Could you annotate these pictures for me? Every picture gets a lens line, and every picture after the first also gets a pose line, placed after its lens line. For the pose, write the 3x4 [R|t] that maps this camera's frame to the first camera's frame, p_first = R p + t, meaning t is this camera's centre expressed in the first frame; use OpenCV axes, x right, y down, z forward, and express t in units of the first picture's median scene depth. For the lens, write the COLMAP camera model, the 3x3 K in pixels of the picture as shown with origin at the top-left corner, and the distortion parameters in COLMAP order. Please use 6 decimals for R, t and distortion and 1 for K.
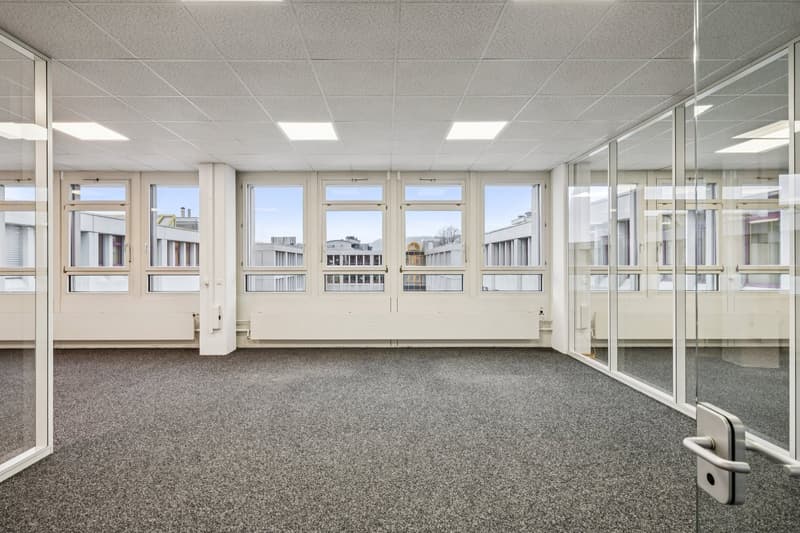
lens RADIAL K [[357.9, 0, 383.1], [0, 357.9, 259.6], [0, 0, 1]] dist [0.000232, 0.000292]
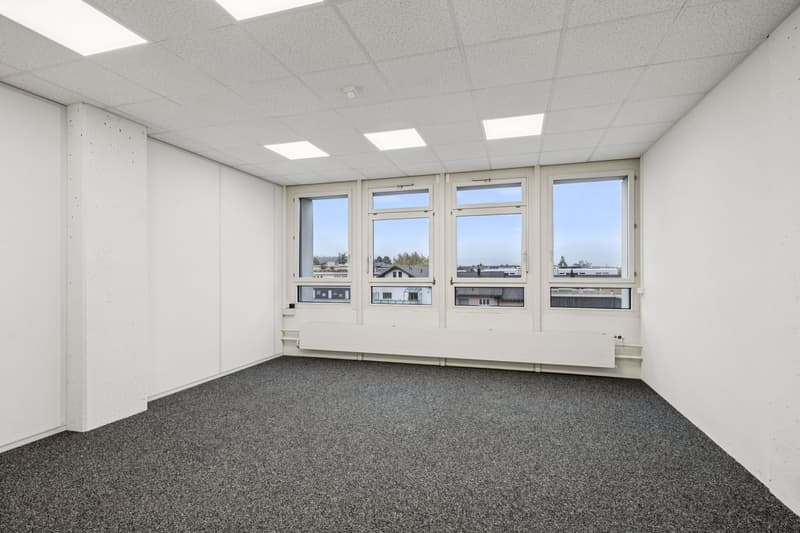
lens RADIAL K [[390.7, 0, 399.8], [0, 390.7, 284.0], [0, 0, 1]] dist [-0.000571, -0.002698]
pose [[0.955077, 0.007837, -0.296253, 0.220745], [0.002514, 0.999400, 0.034541, -0.001232], [0.296346, -0.033734, 0.954485, 0.011069]]
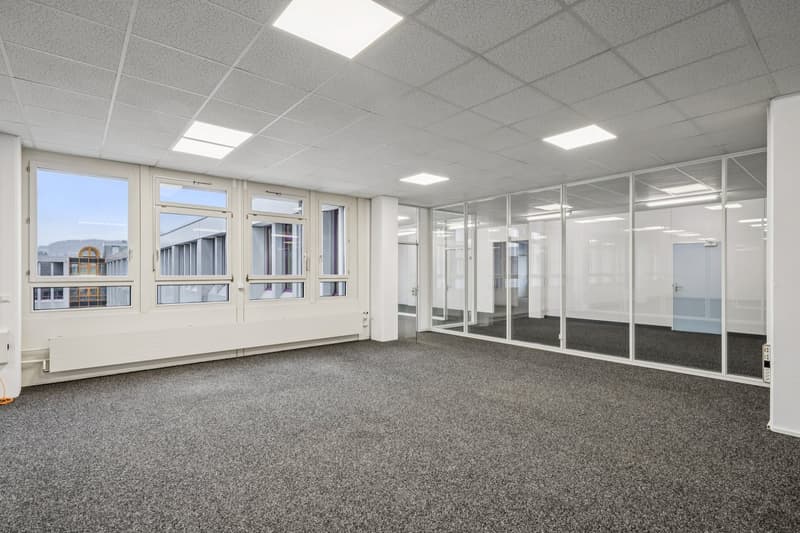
lens RADIAL K [[350.1, 0, 371.6], [0, 350.1, 270.6], [0, 0, 1]] dist [0.000382, 0.000147]
pose [[0.803468, 0.003541, 0.595338, -0.254624], [-0.006130, 0.999979, 0.002327, 0.000421], [-0.595317, -0.005519, 0.803472, 0.000749]]
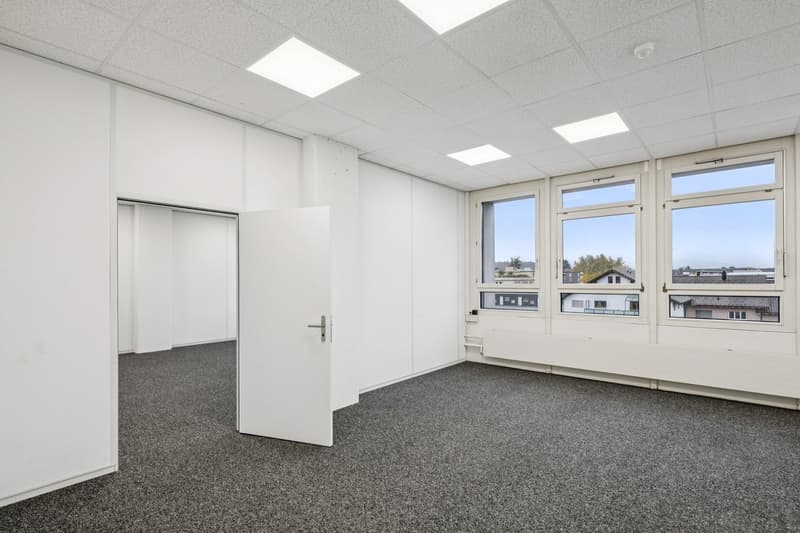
lens RADIAL K [[396.5, 0, 405.3], [0, 396.5, 286.3], [0, 0, 1]] dist [-0.003721, 0.001130]
pose [[0.752450, 0.008369, -0.658596, 0.189924], [0.009181, 0.999689, 0.023192, -0.001193], [0.658585, -0.023497, 0.752139, 0.010505]]
